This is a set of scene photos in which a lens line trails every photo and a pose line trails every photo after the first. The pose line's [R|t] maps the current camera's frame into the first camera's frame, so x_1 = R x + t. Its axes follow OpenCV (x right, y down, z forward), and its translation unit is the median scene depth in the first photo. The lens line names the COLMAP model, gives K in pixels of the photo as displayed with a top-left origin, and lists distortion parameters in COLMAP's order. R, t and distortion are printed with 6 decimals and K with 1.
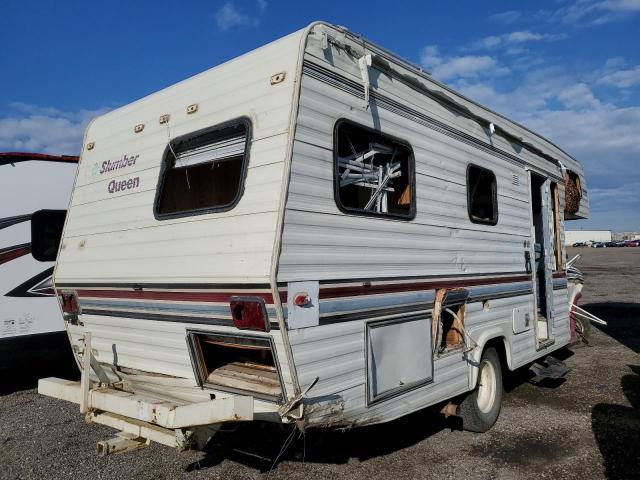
lens RADIAL K [[505.4, 0, 320.3], [0, 505.4, 222.6], [0, 0, 1]] dist [-0.002677, -0.001320]
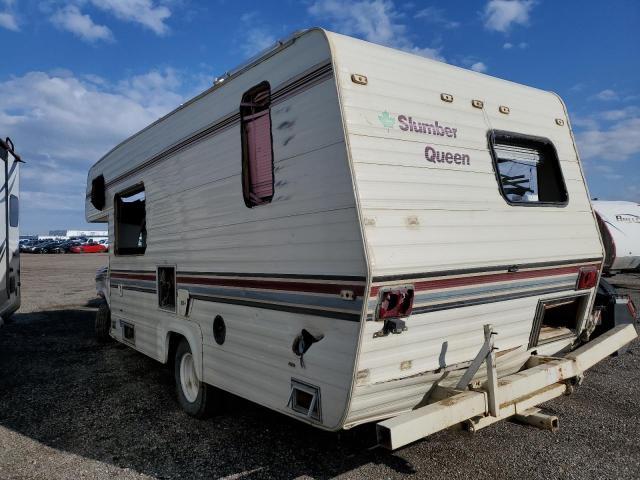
lens RADIAL K [[509.6, 0, 320.0], [0, 509.6, 240.0], [0, 0, 1]] dist [-0.008932, -0.002878]
pose [[0.262313, 0.043457, 0.964004, -1.305950], [-0.039188, 0.998641, -0.034355, 0.108093], [-0.964187, -0.028766, 0.263660, 0.992736]]
